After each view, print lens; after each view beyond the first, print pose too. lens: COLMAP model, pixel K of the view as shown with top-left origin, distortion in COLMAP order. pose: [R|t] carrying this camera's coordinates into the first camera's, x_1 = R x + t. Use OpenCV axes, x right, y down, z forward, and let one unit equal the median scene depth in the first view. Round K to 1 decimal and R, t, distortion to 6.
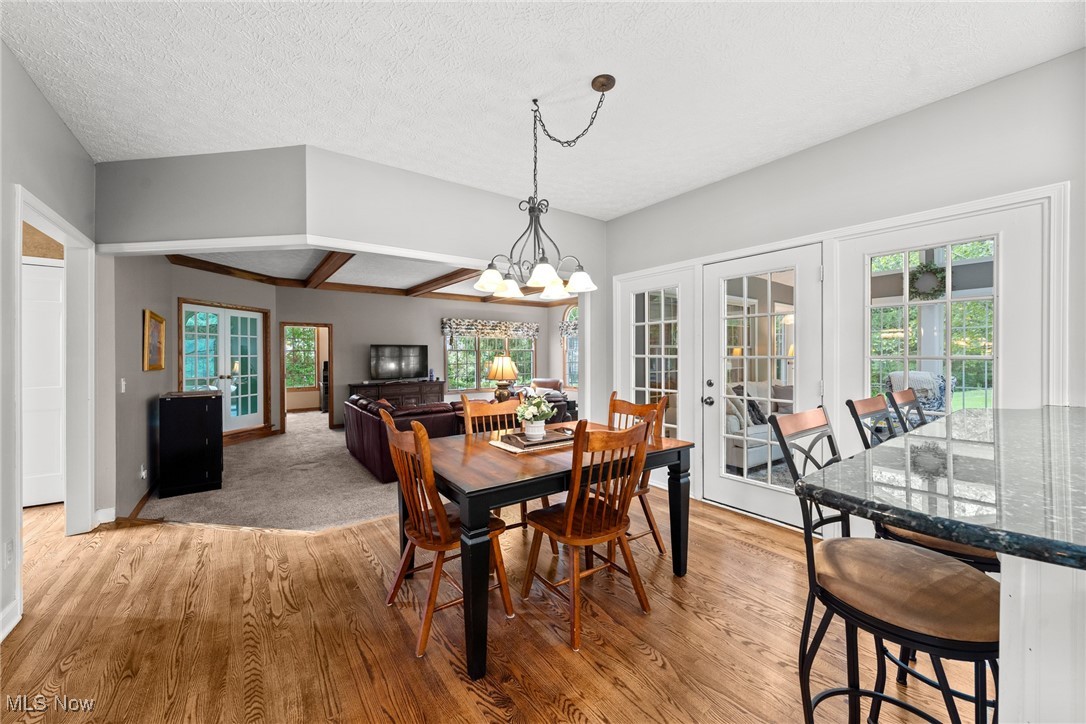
lens RADIAL K [[412.1, 0, 543.0], [0, 412.1, 362.0], [0, 0, 1]] dist [-0.000010, 0.000001]
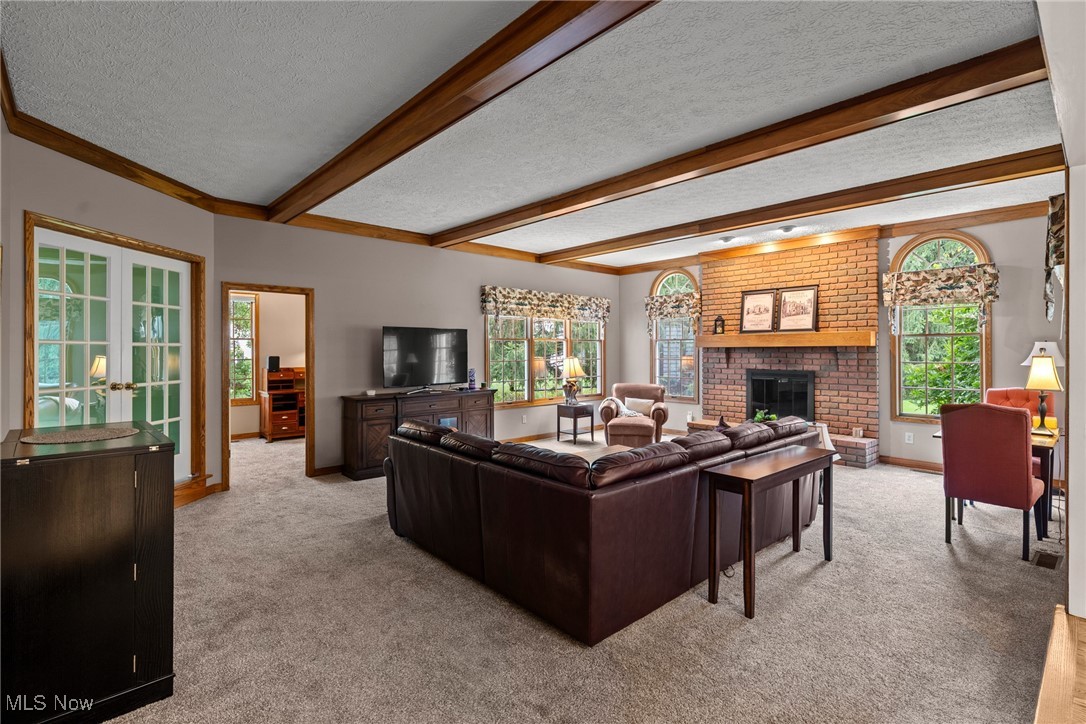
lens RADIAL K [[509.7, 0, 540.3], [0, 509.7, 355.3], [0, 0, 1]] dist [0.001245, -0.000030]
pose [[0.994771, 0.001223, 0.102122, -0.275111], [-0.000375, 0.999965, -0.008323, 0.003619], [-0.102129, 0.008241, 0.994737, 0.280458]]
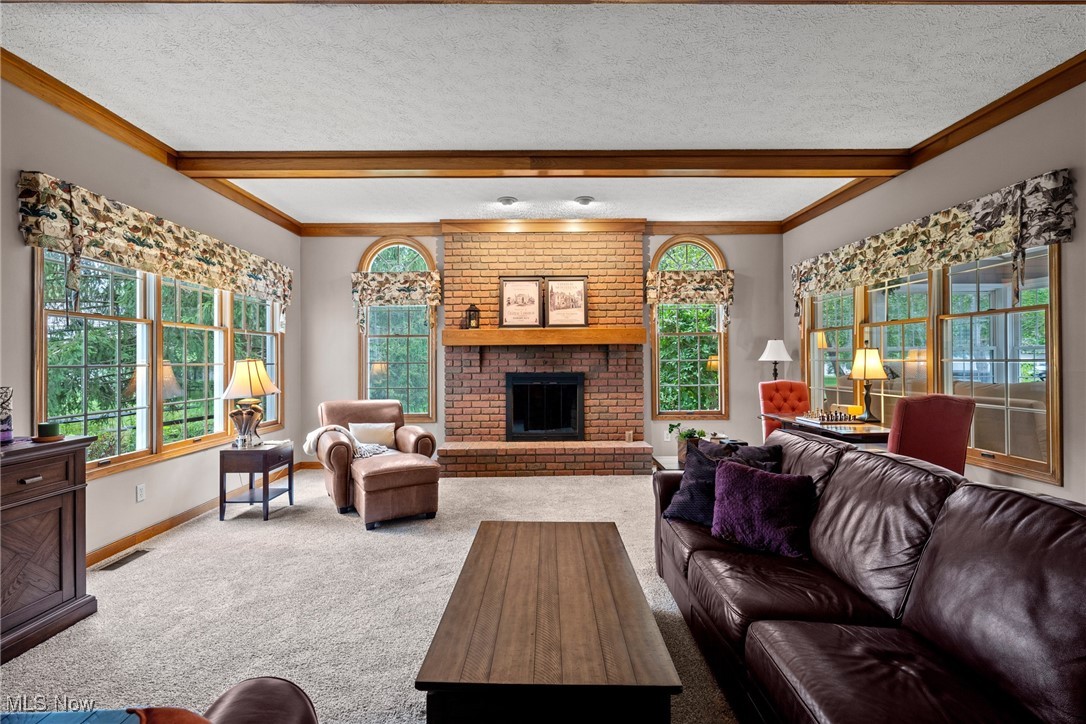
lens RADIAL K [[476.8, 0, 543.3], [0, 476.8, 360.0], [0, 0, 1]] dist [0.001599, -0.000168]
pose [[0.584257, 0.000965, 0.811568, -0.340628], [0.020003, 0.999678, -0.015588, 0.013610], [-0.811322, 0.025341, 0.584050, 0.703188]]
